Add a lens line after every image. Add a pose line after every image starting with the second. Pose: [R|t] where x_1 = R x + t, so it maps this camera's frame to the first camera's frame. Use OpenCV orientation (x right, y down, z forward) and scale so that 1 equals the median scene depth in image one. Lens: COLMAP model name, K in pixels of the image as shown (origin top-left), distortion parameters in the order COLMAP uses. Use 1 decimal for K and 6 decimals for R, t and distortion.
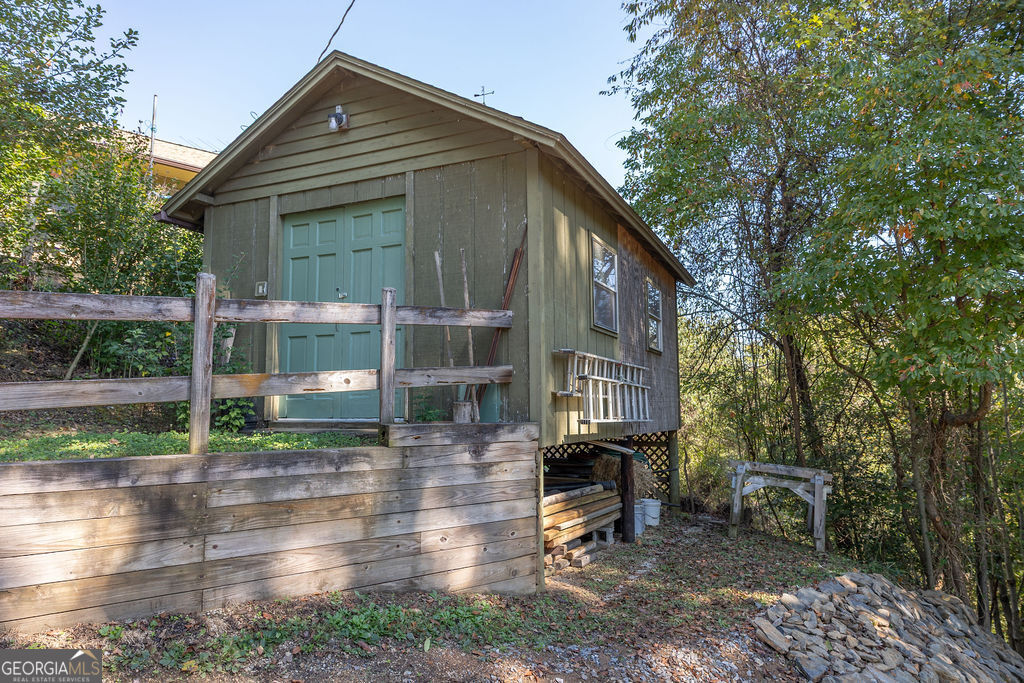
lens RADIAL K [[686.6, 0, 512.0], [0, 686.6, 341.5], [0, 0, 1]] dist [0.003422, 0.003603]
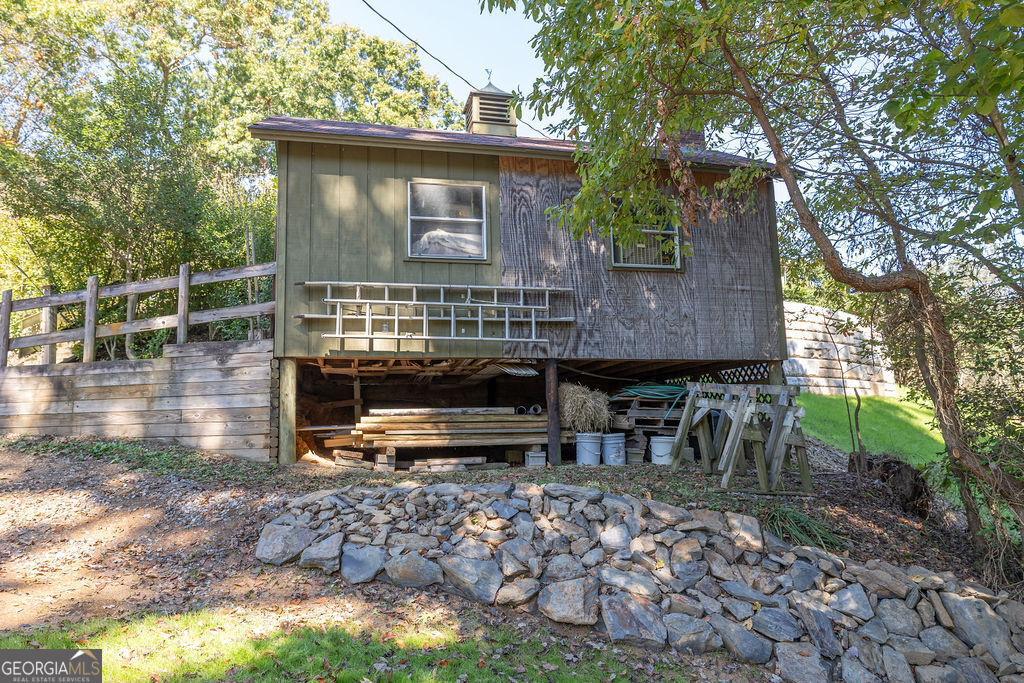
lens RADIAL K [[686.6, 0, 512.0], [0, 686.6, 341.5], [0, 0, 1]] dist [0.003422, 0.003603]
pose [[0.602590, -0.114857, -0.789742, 1.709126], [0.101049, 0.992605, -0.067258, 0.322570], [0.791628, -0.039274, 0.609740, 0.672273]]
